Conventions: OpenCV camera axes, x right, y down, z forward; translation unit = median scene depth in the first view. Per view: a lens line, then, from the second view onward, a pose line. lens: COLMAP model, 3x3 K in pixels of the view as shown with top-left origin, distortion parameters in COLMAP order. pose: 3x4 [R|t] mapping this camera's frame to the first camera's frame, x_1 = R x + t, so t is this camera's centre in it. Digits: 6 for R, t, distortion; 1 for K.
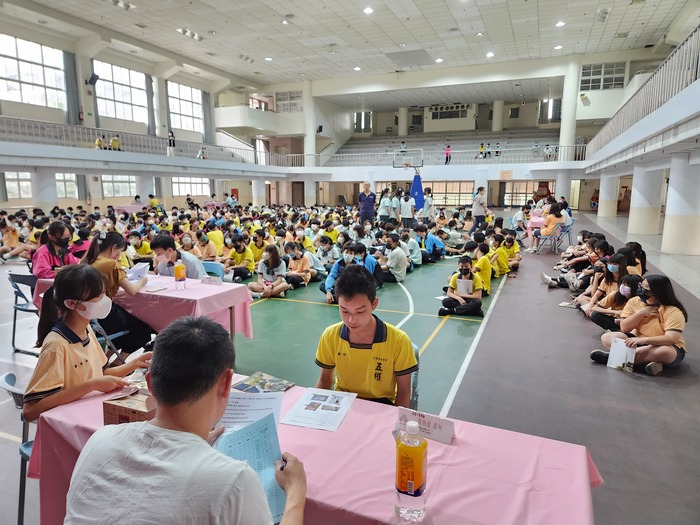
lens RADIAL K [[468.0, 0, 346.8], [0, 468.0, 265.7], [0, 0, 1]] dist [0.025198, -0.003396]
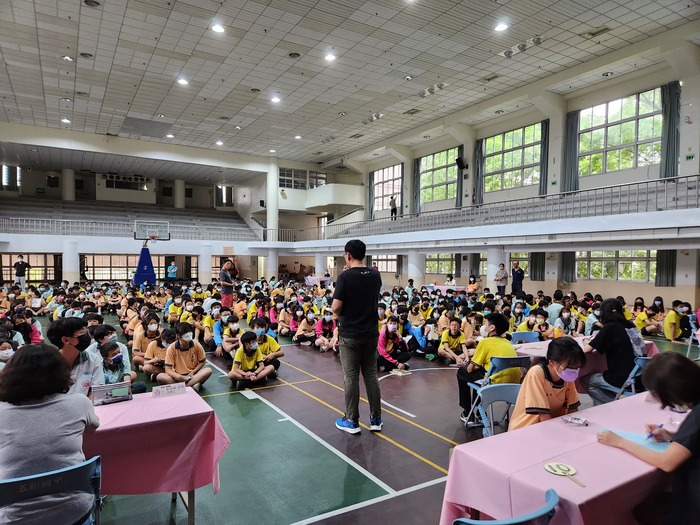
lens RADIAL K [[468.0, 0, 345.5], [0, 468.0, 263.8], [0, 0, 1]] dist [0.025198, -0.003396]
pose [[0.593091, 0.004169, 0.805124, -0.370597], [0.122586, 0.987860, -0.095418, -0.028085], [-0.795748, 0.155289, 0.585380, 0.158489]]
